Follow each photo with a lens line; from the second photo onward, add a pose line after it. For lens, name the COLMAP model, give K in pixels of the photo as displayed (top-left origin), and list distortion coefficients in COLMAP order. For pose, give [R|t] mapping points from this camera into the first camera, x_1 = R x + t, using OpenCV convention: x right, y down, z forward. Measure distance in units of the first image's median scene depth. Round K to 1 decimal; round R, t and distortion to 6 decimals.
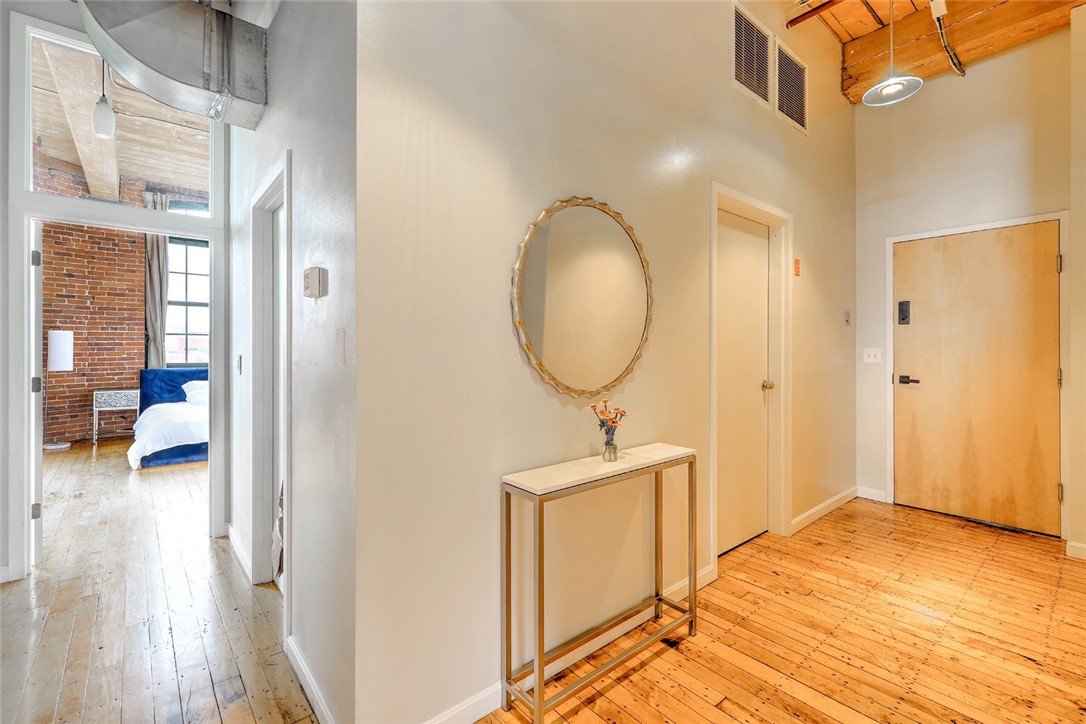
lens RADIAL K [[465.0, 0, 534.0], [0, 465.0, 350.1], [0, 0, 1]] dist [0.004315, -0.000544]
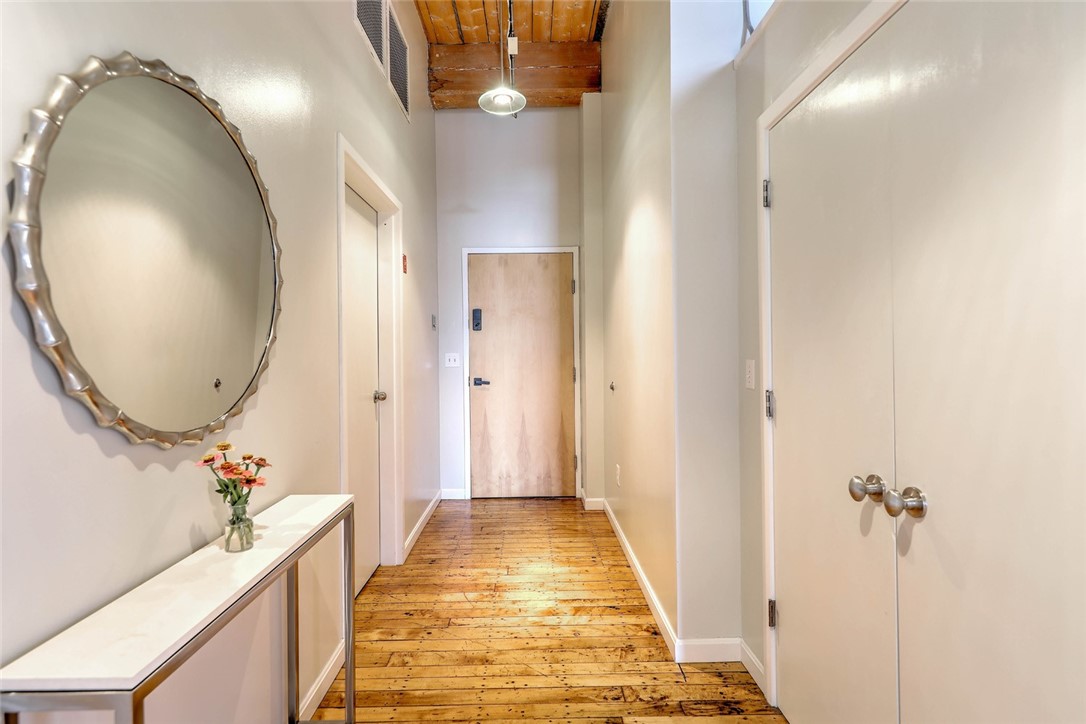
lens RADIAL K [[512.5, 0, 528.8], [0, 512.5, 355.3], [0, 0, 1]] dist [0.004012, 0.001444]
pose [[0.631356, -0.009870, 0.775430, -0.086351], [0.011682, 0.999927, 0.003216, 0.000040], [-0.775405, 0.007028, 0.631425, 0.272423]]
